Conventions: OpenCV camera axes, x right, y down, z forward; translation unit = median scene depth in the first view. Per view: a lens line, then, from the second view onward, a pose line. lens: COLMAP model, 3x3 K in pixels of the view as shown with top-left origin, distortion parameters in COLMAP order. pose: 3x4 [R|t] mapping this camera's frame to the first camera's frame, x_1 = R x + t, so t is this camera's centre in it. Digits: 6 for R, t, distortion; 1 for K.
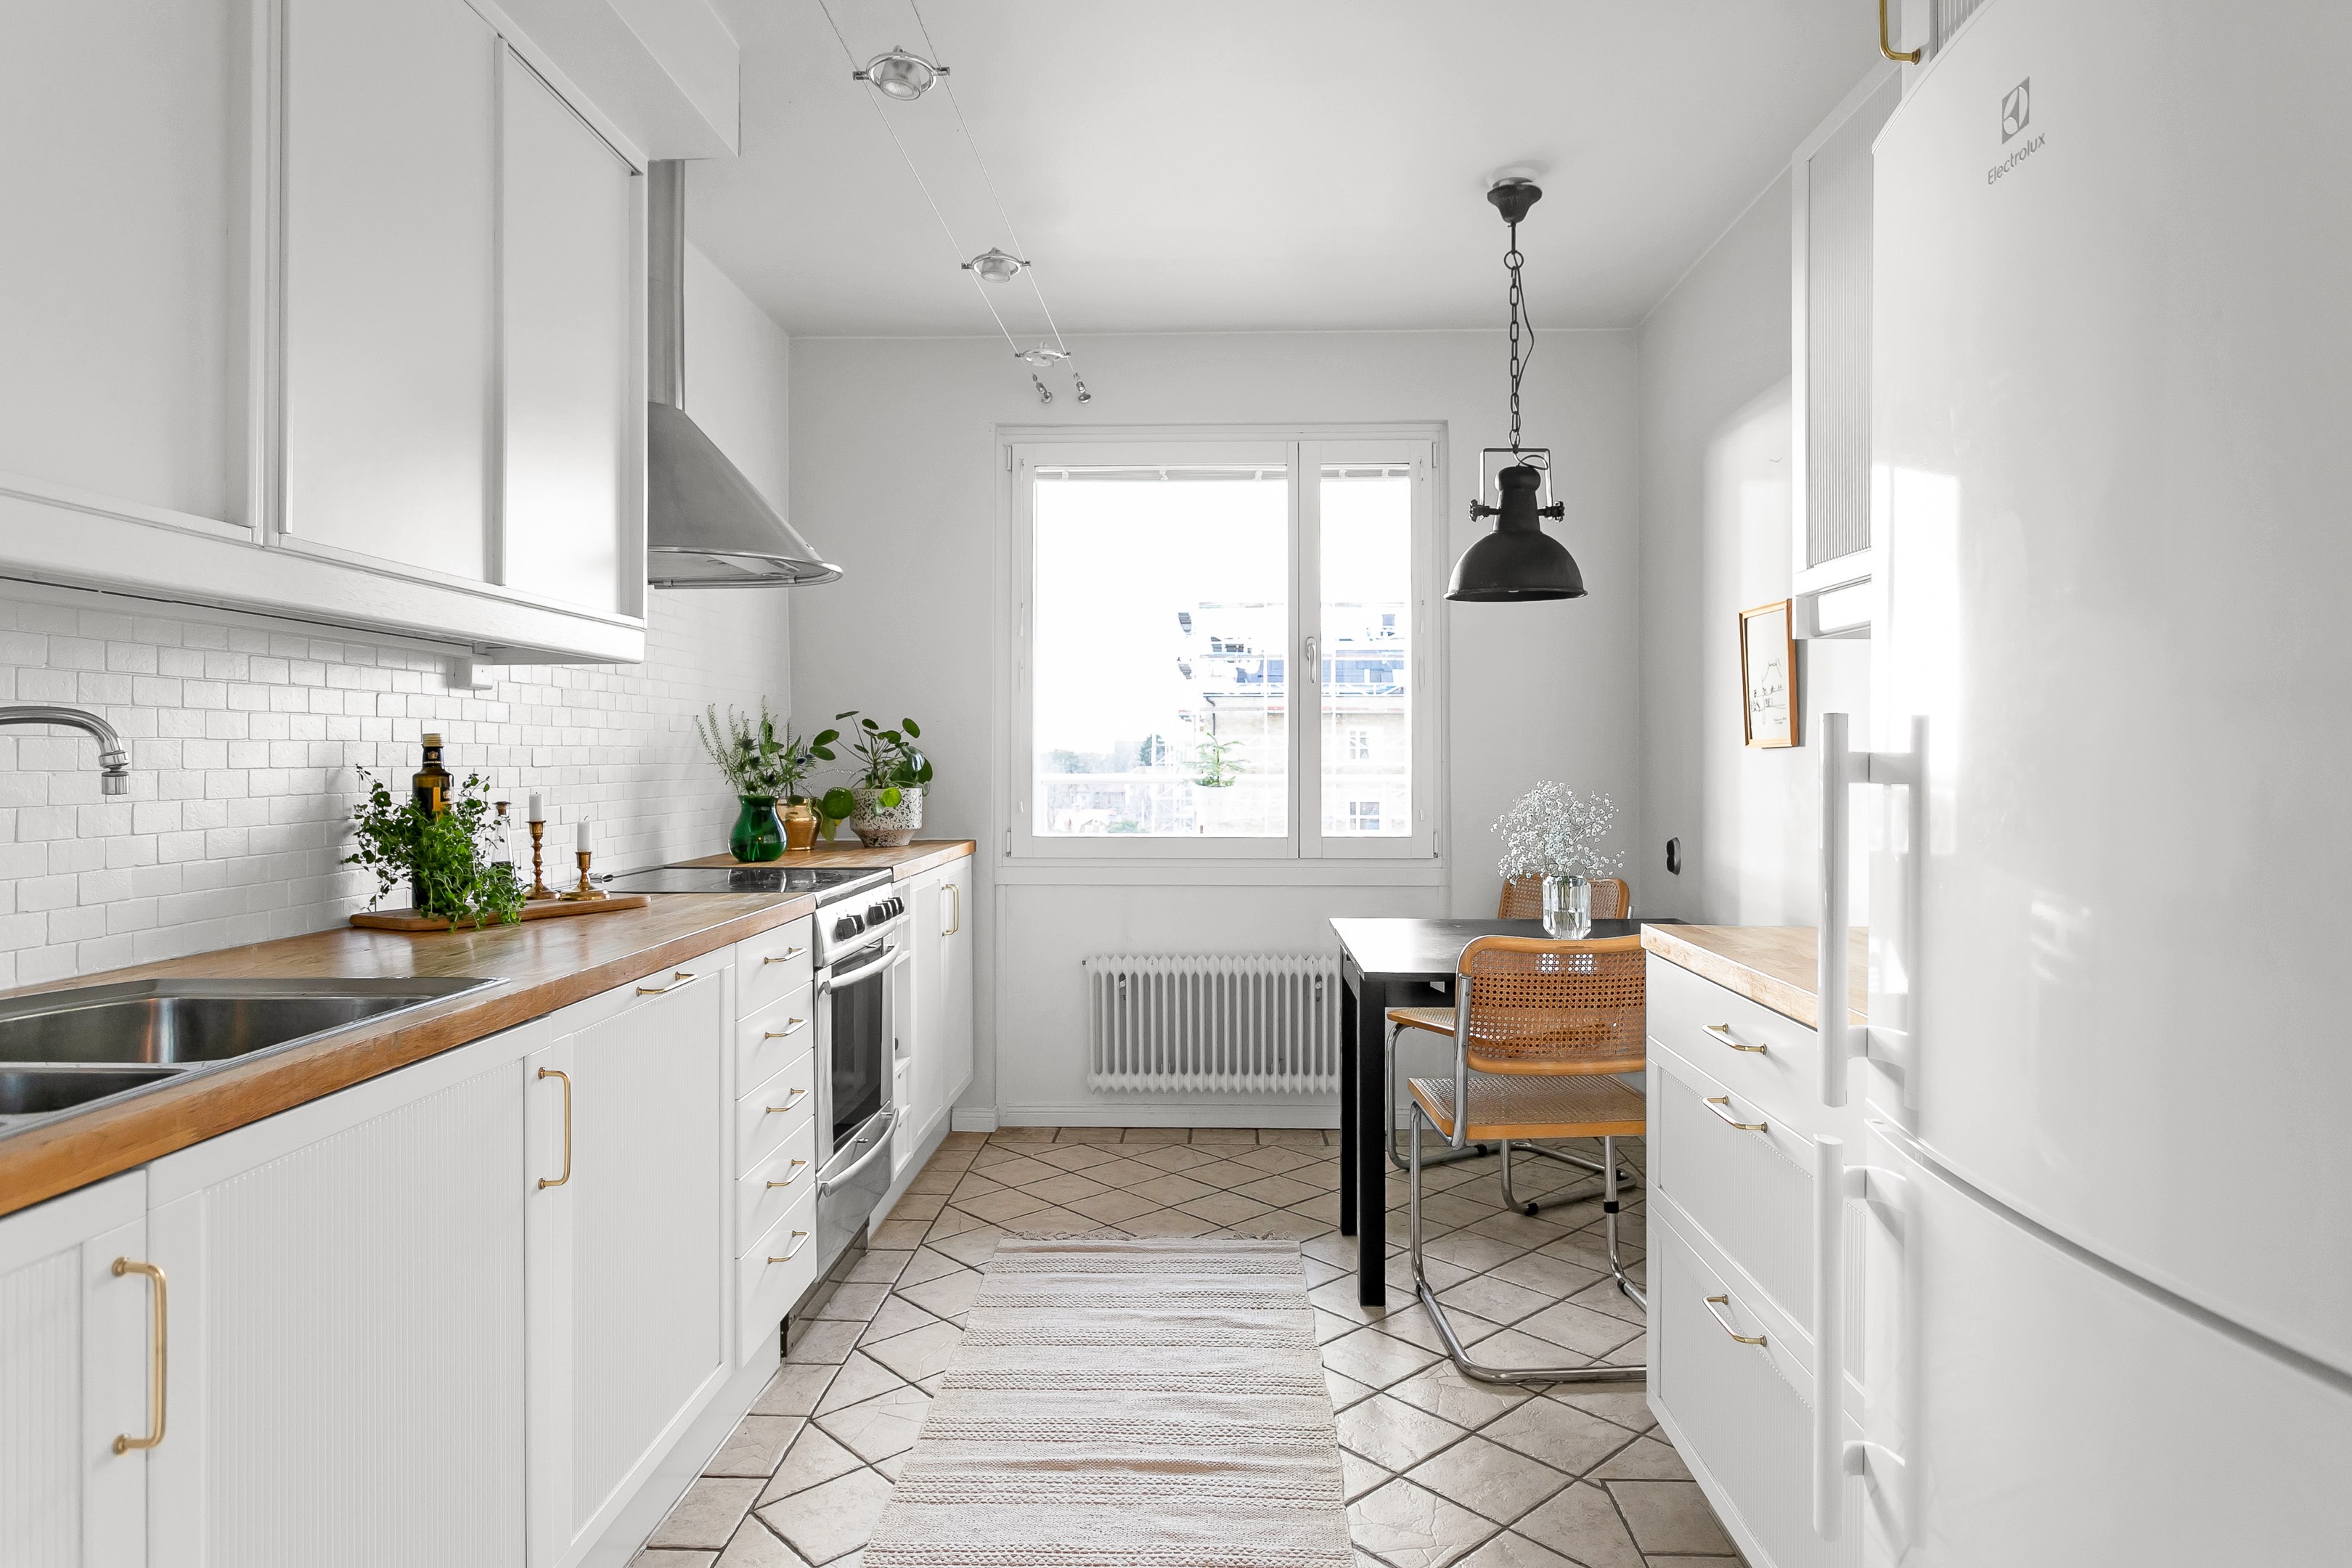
lens RADIAL K [[1318.8, 0, 1175.2], [0, 1318.8, 761.0], [0, 0, 1]] dist [-0.002997, 0.000070]
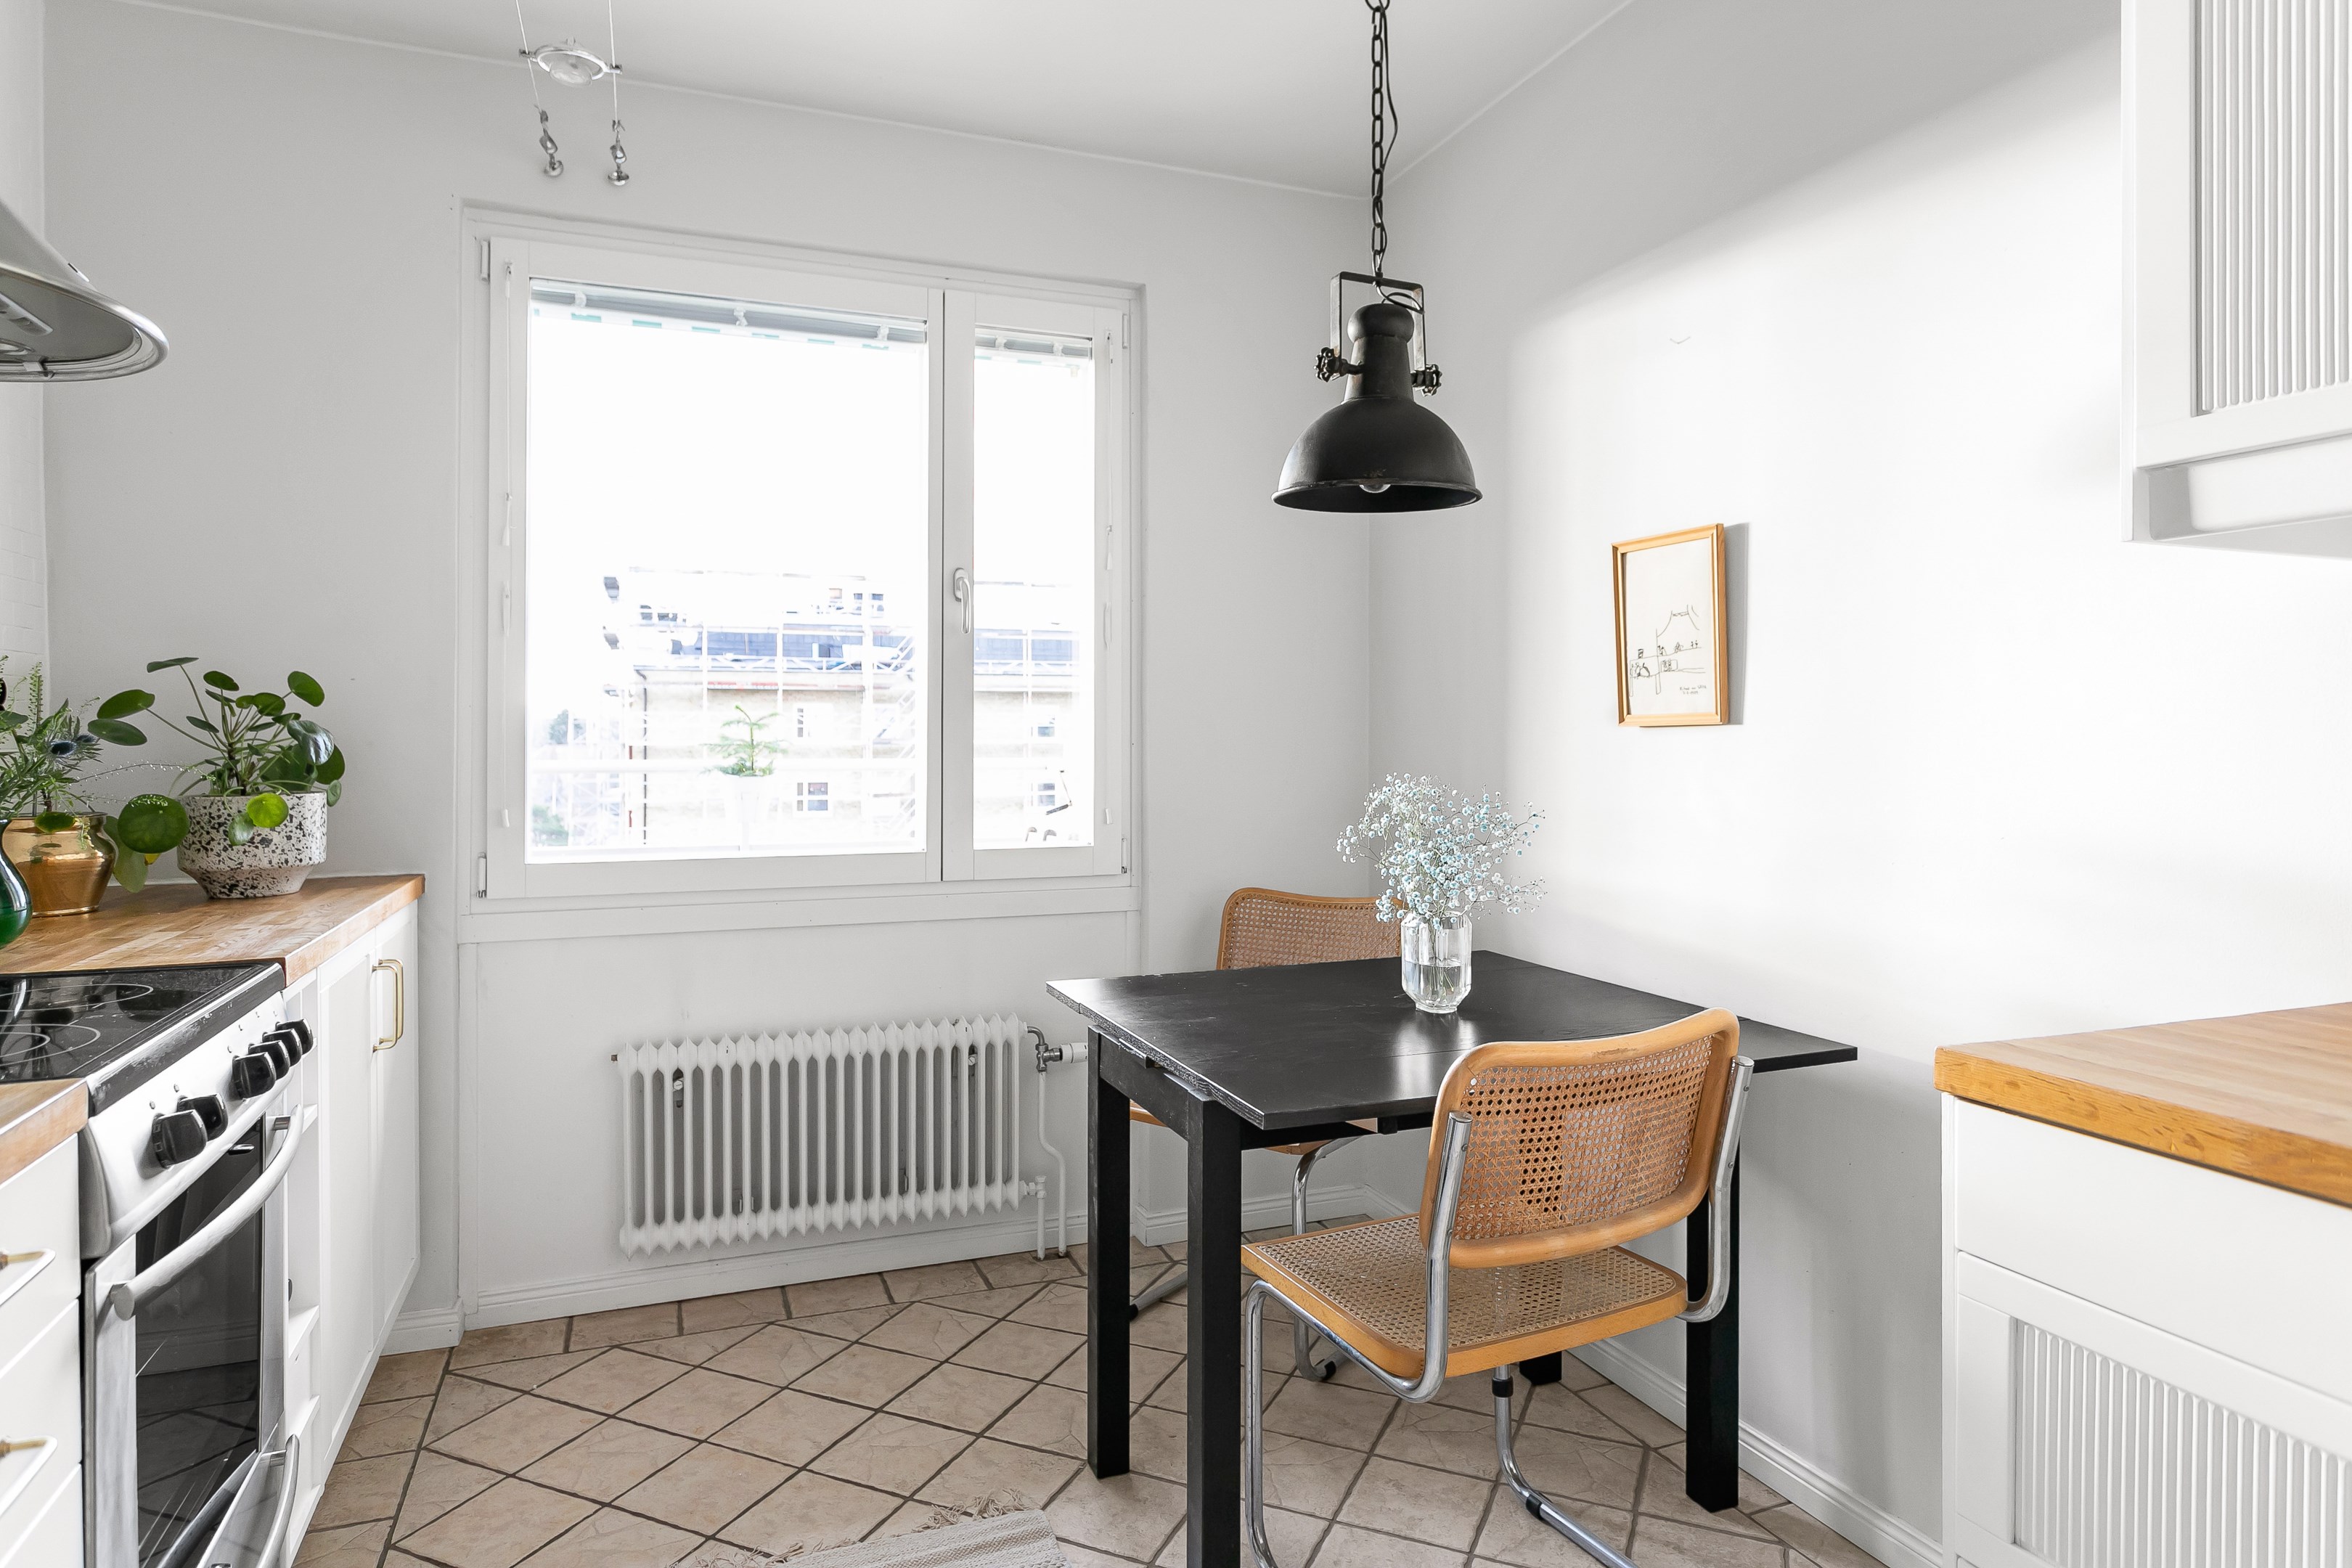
lens RADIAL K [[1318.8, 0, 1143.3], [0, 1318.8, 734.1], [0, 0, 1]] dist [-0.002997, 0.000070]
pose [[0.922394, -0.000034, 0.386251, -0.084892], [0.001483, 0.999993, -0.003454, -0.002605], [-0.386248, 0.003758, 0.922387, 0.327762]]
